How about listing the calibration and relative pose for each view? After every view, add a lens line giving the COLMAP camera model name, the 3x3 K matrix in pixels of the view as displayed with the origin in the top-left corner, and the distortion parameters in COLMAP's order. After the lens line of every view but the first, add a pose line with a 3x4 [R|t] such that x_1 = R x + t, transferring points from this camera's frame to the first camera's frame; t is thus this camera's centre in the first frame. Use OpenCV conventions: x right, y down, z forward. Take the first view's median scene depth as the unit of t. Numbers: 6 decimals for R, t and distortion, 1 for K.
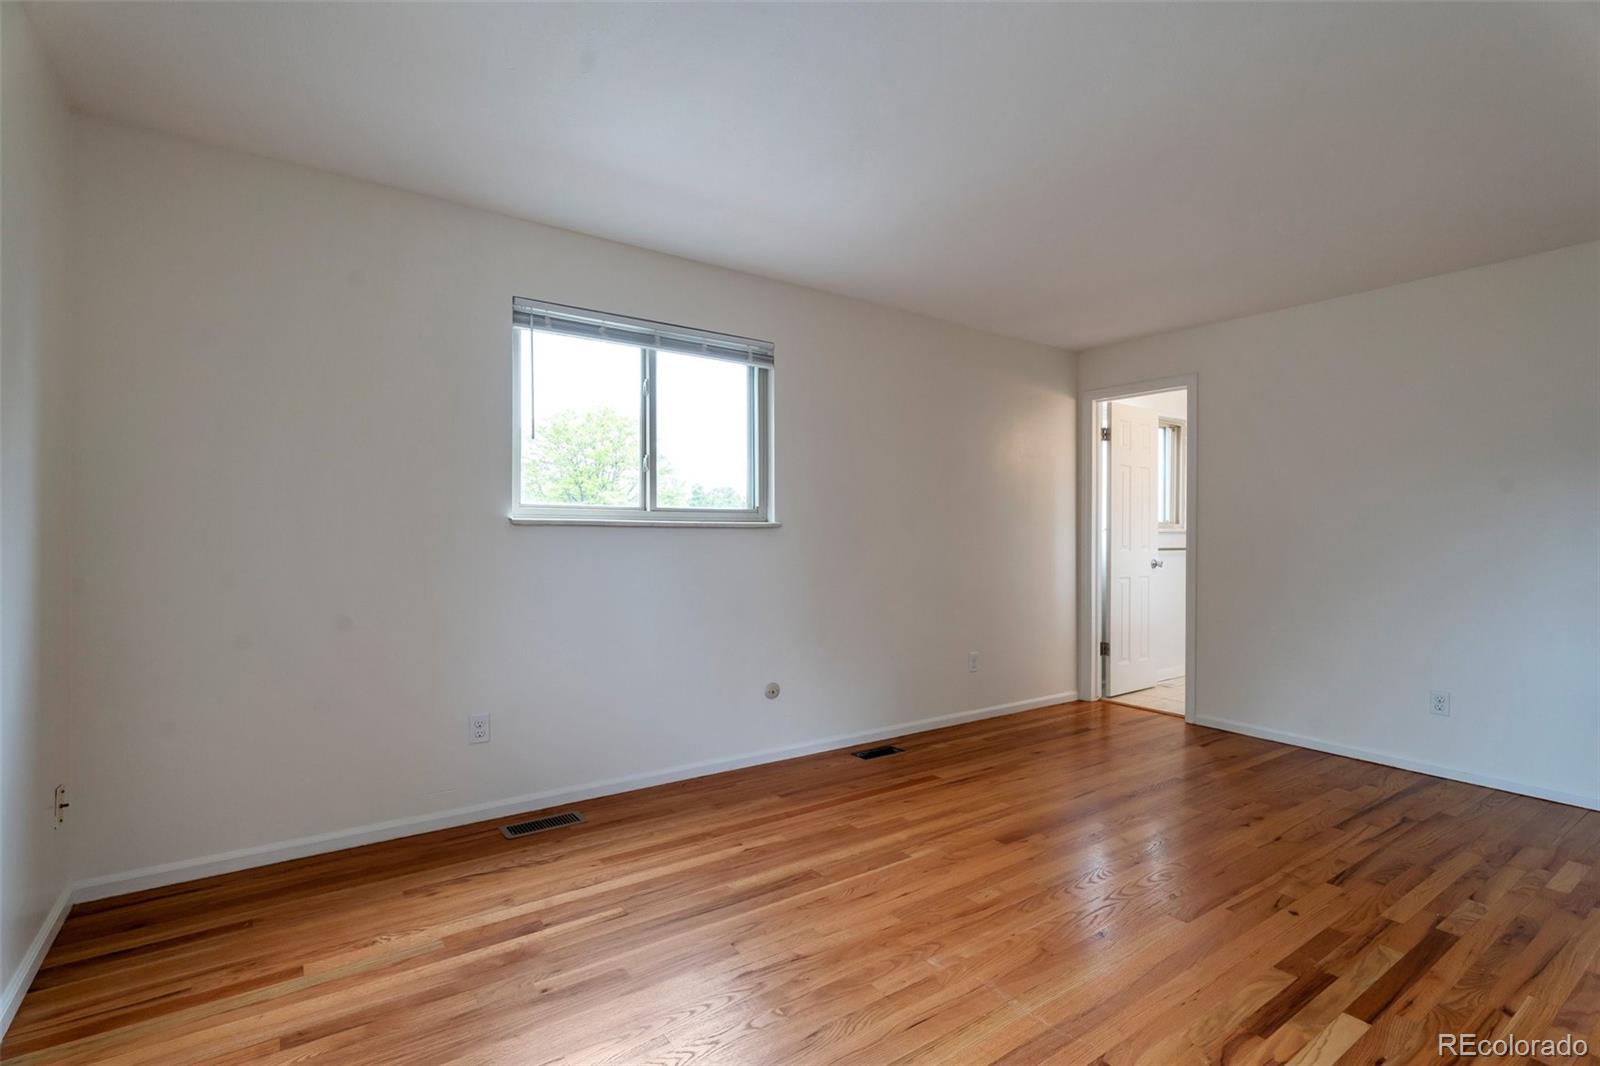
lens RADIAL K [[729.8, 0, 790.8], [0, 729.8, 524.2], [0, 0, 1]] dist [0.002928, -0.002177]
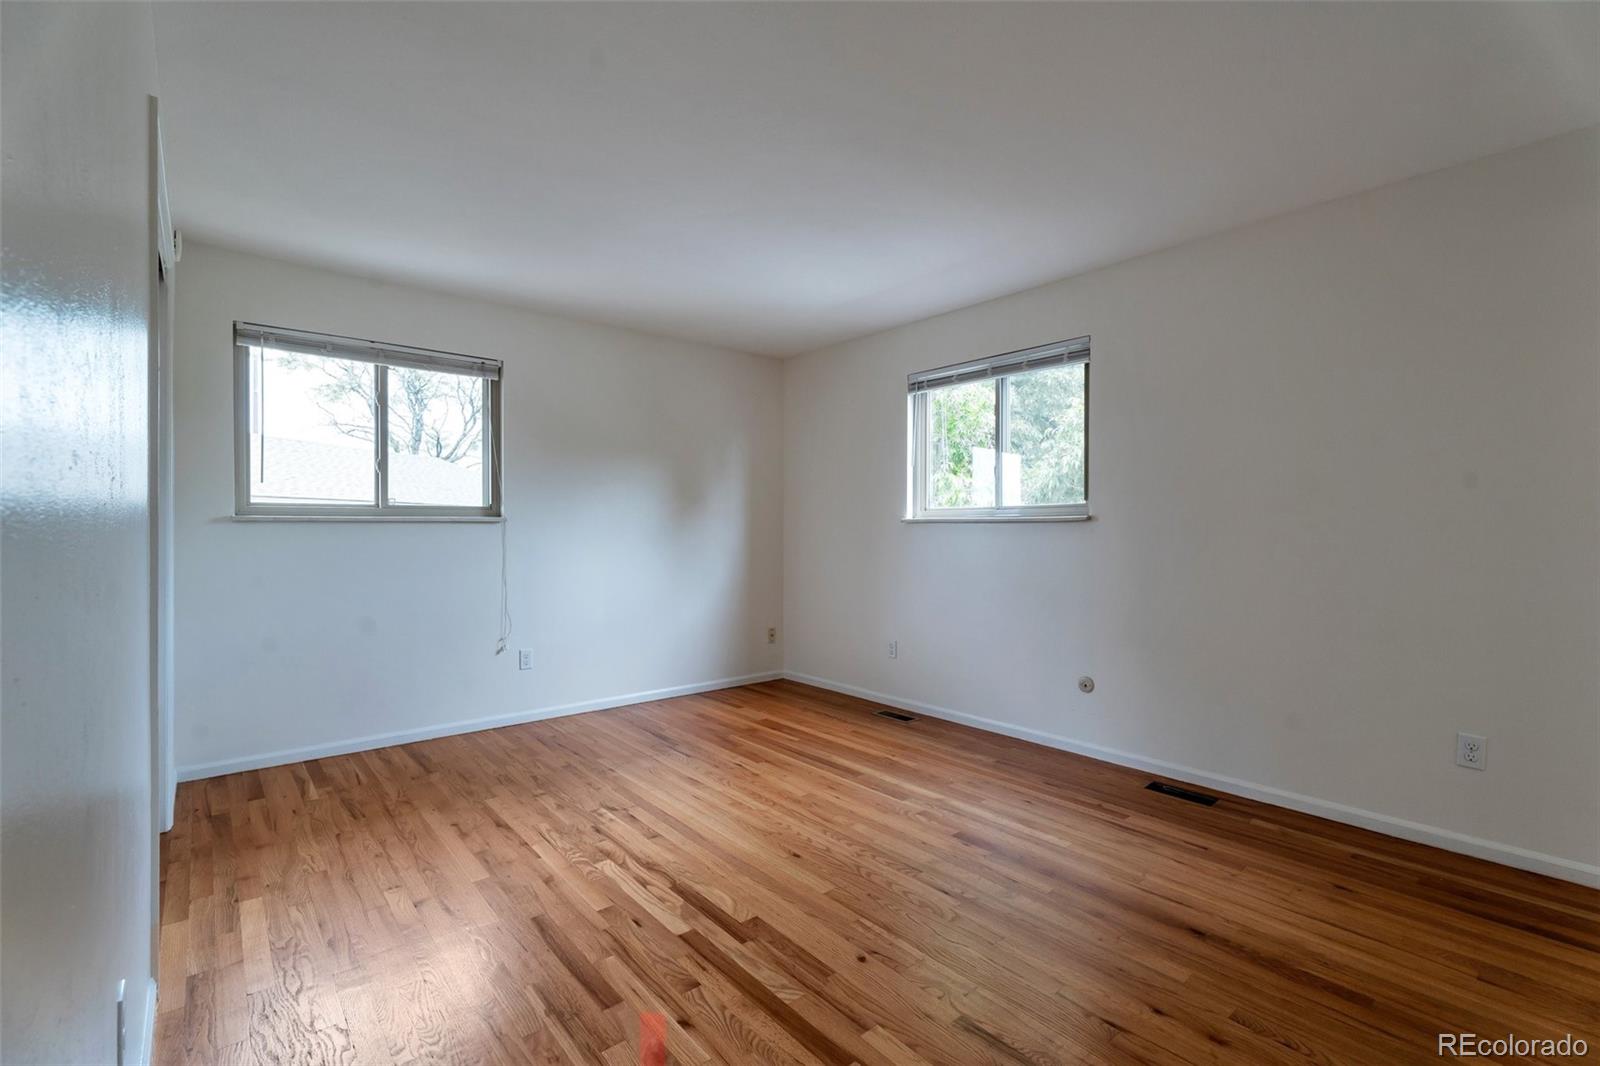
lens RADIAL K [[729.8, 0, 774.9], [0, 729.8, 519.0], [0, 0, 1]] dist [0.002928, -0.002177]
pose [[0.059489, -0.018599, -0.998056, 1.223947], [0.015485, 0.999723, -0.017707, 0.016190], [0.998109, -0.014402, 0.059760, 0.668023]]
